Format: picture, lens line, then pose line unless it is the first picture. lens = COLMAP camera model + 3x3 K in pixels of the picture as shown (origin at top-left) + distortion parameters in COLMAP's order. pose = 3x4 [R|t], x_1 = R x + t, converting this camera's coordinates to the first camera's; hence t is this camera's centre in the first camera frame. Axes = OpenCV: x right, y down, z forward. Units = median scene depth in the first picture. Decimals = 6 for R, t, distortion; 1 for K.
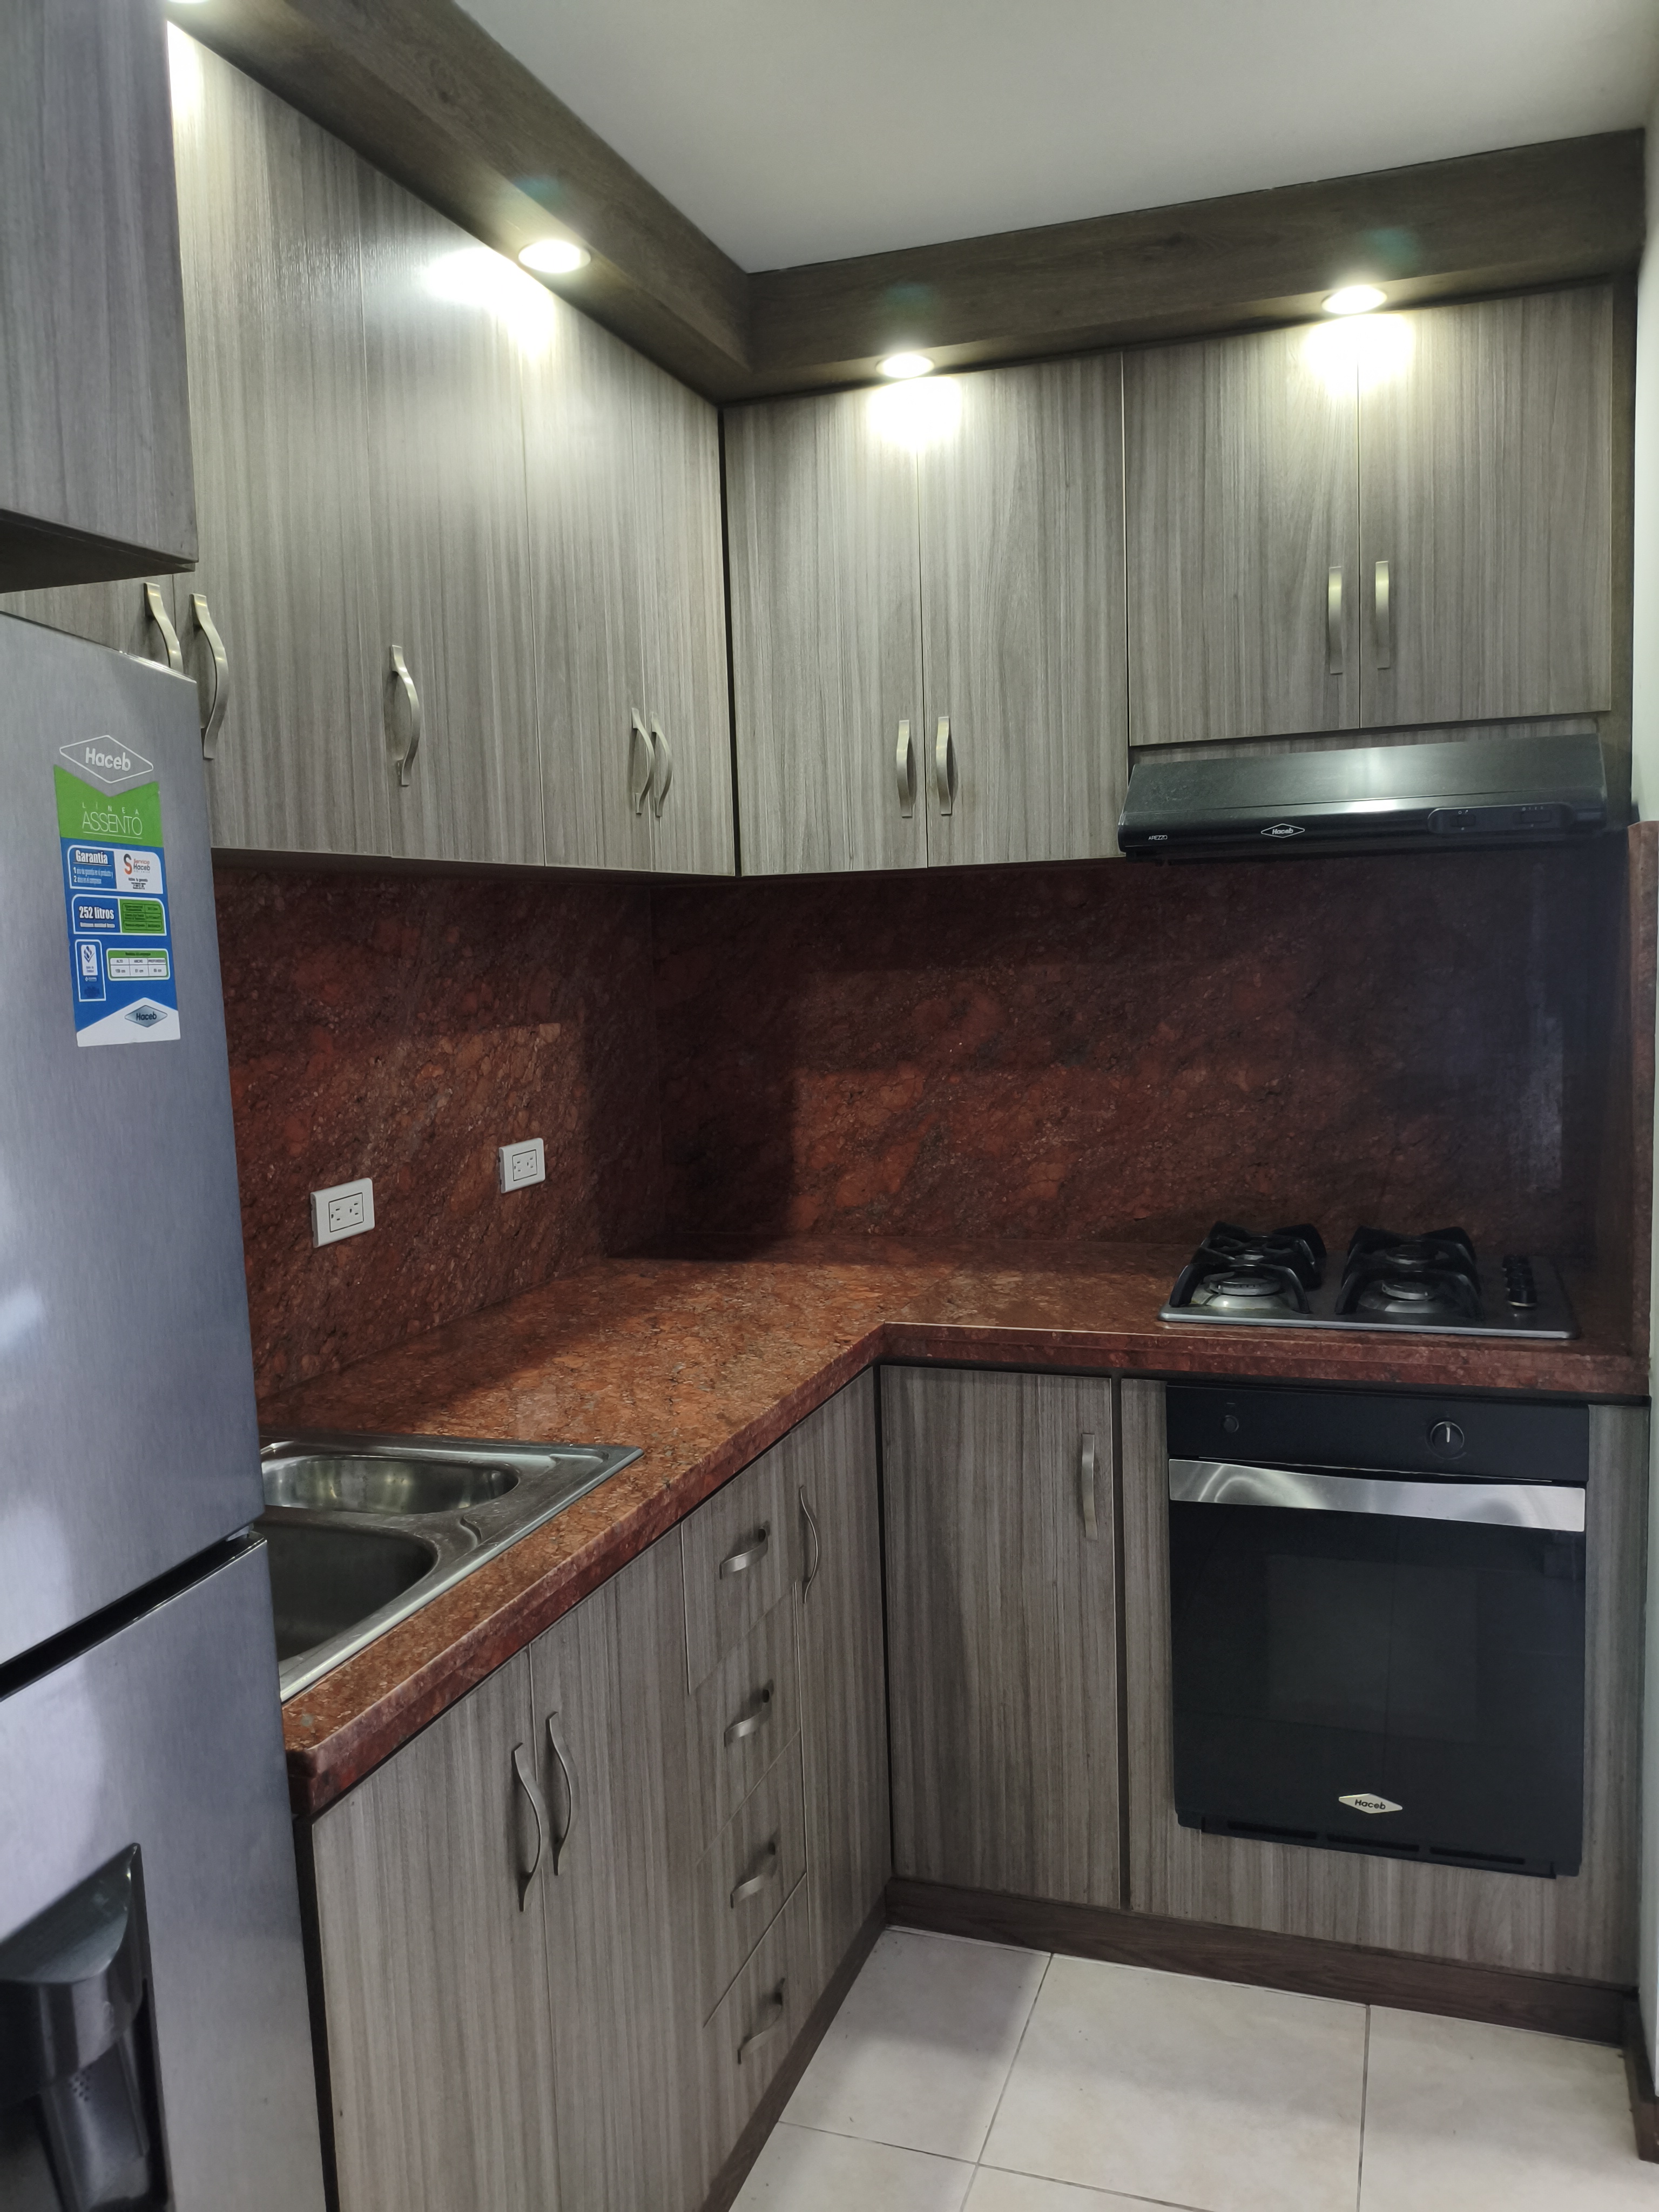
lens RADIAL K [[1713.8, 0, 837.1], [0, 1713.8, 1101.8], [0, 0, 1]] dist [0.094623, -0.172743]
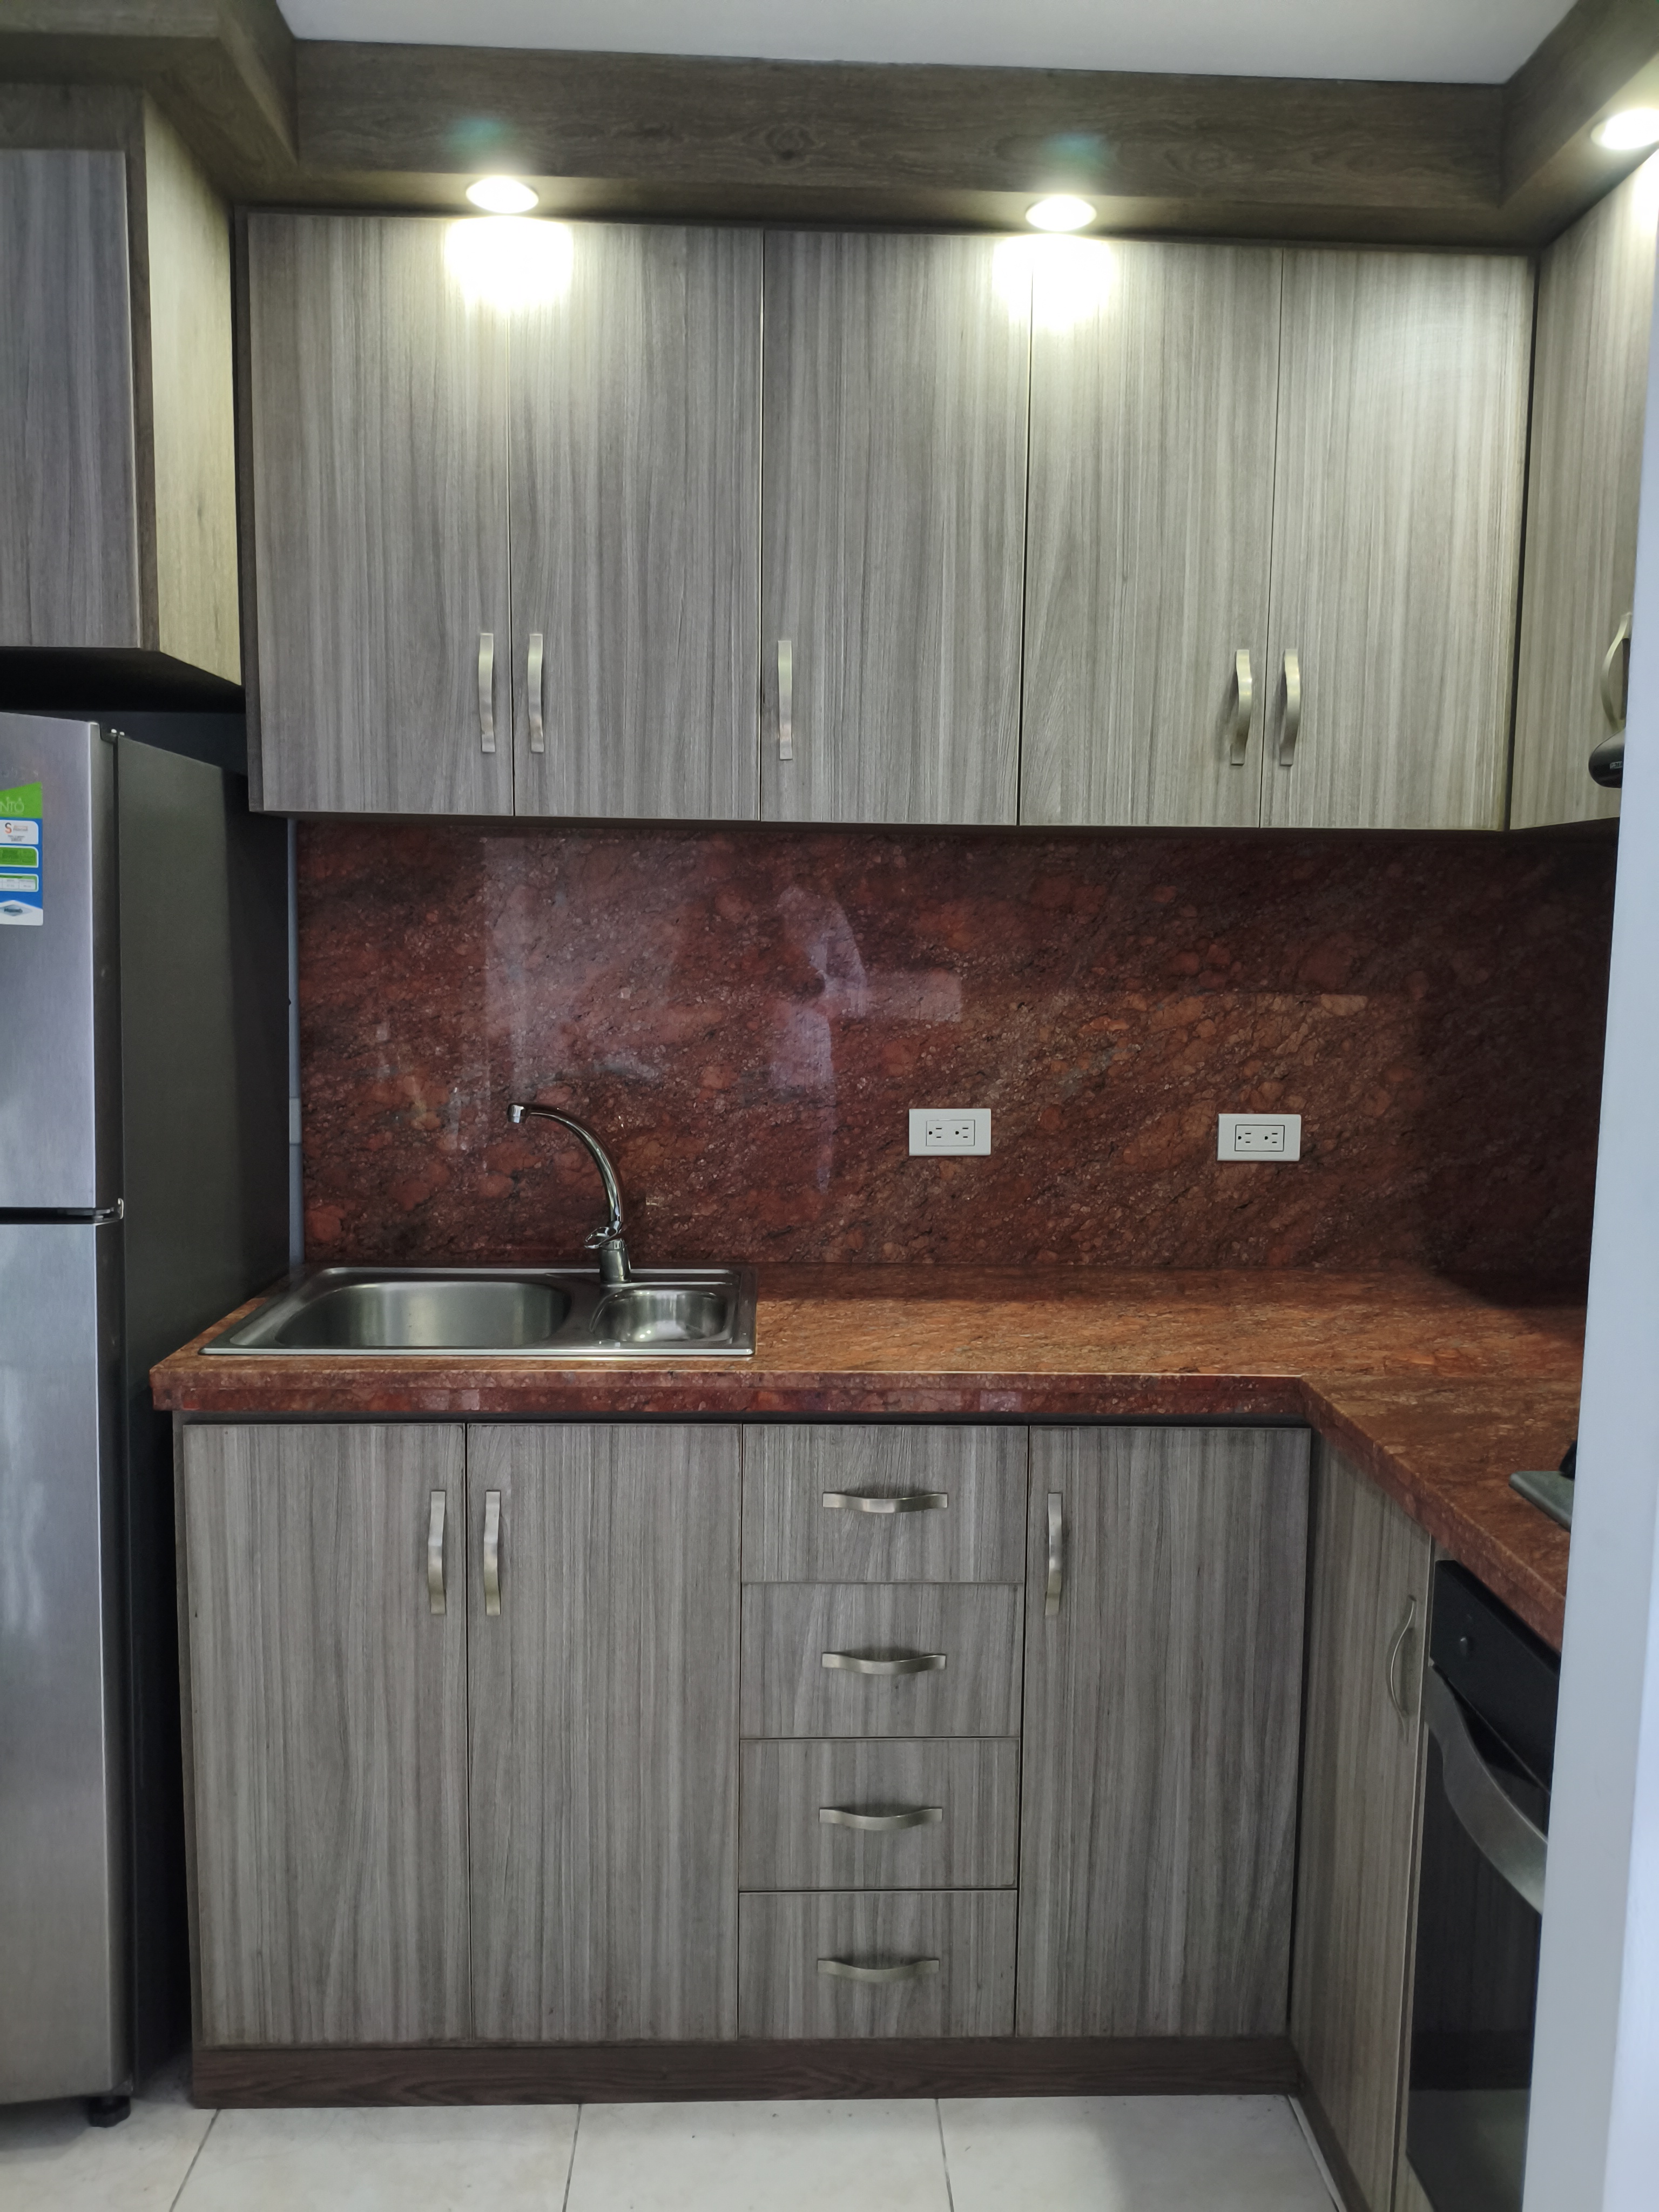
lens RADIAL K [[1713.8, 0, 837.1], [0, 1713.8, 1101.8], [0, 0, 1]] dist [0.094623, -0.172743]
pose [[0.356760, 0.134356, -0.924484, 0.670923], [-0.117837, 0.988172, 0.098138, -0.053841], [0.926734, 0.073927, 0.368372, 0.465581]]
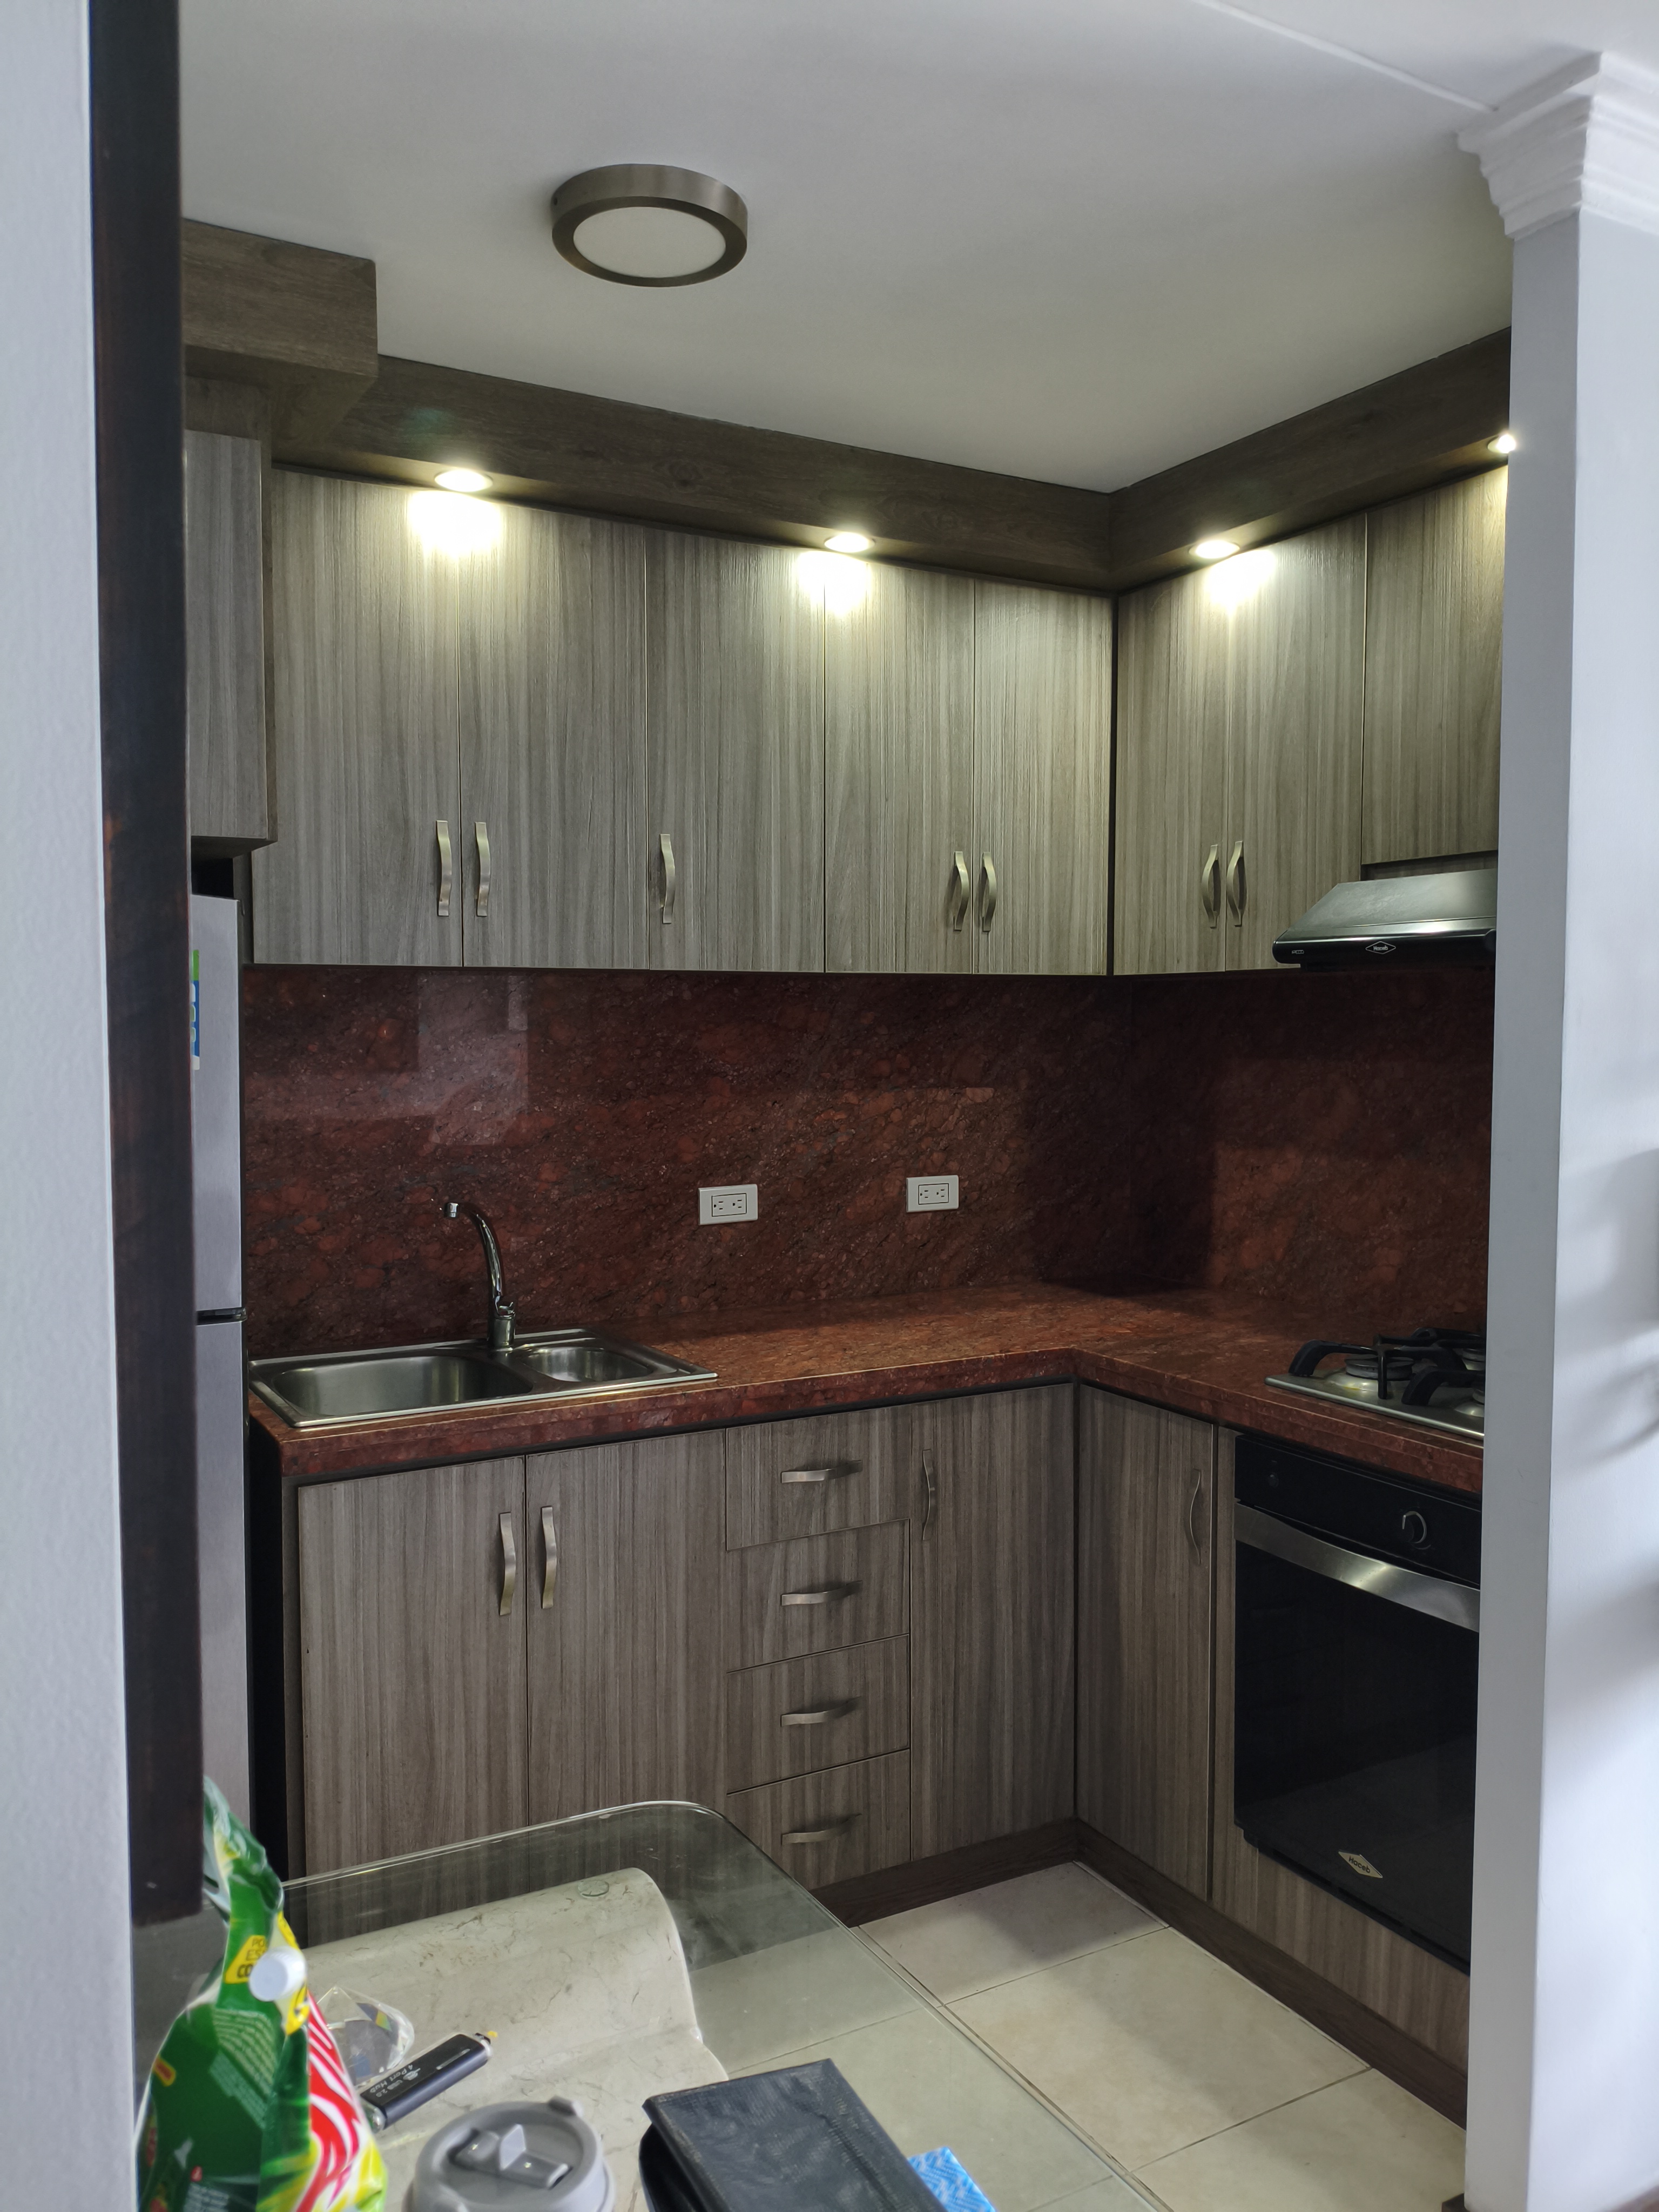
lens RADIAL K [[1716.4, 0, 836.6], [0, 1716.4, 1101.8], [0, 0, 1]] dist [0.153124, -0.284236]
pose [[0.747277, 0.066034, -0.661224, 0.677369], [-0.089051, 0.996026, -0.001170, -0.027078], [0.658519, 0.059757, 0.750188, -0.036541]]
